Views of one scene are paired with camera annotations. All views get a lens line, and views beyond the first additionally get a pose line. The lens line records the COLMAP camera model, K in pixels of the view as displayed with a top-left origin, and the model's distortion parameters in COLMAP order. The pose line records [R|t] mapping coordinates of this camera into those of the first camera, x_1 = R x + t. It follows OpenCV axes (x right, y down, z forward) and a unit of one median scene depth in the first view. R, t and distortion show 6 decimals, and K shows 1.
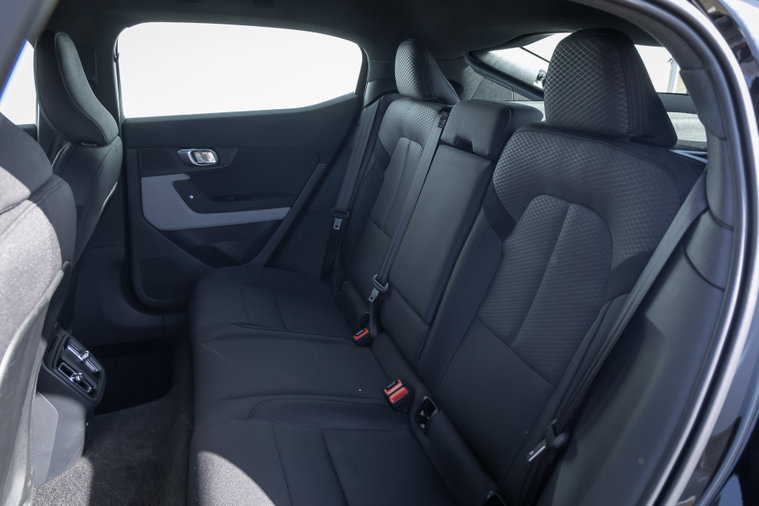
lens RADIAL K [[509.1, 0, 377.3], [0, 509.1, 253.0], [0, 0, 1]] dist [0.030433, 0.000814]
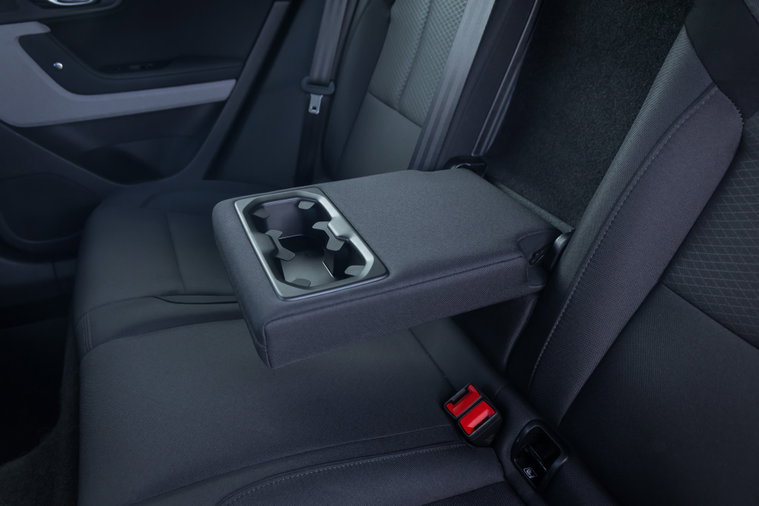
lens RADIAL K [[509.1, 0, 381.7], [0, 509.1, 248.5], [0, 0, 1]] dist [0.030433, 0.000814]
pose [[0.994001, -0.069242, 0.084667, -0.063331], [0.049802, 0.975722, 0.213275, -0.013484], [-0.097379, -0.207779, 0.973317, 0.346836]]
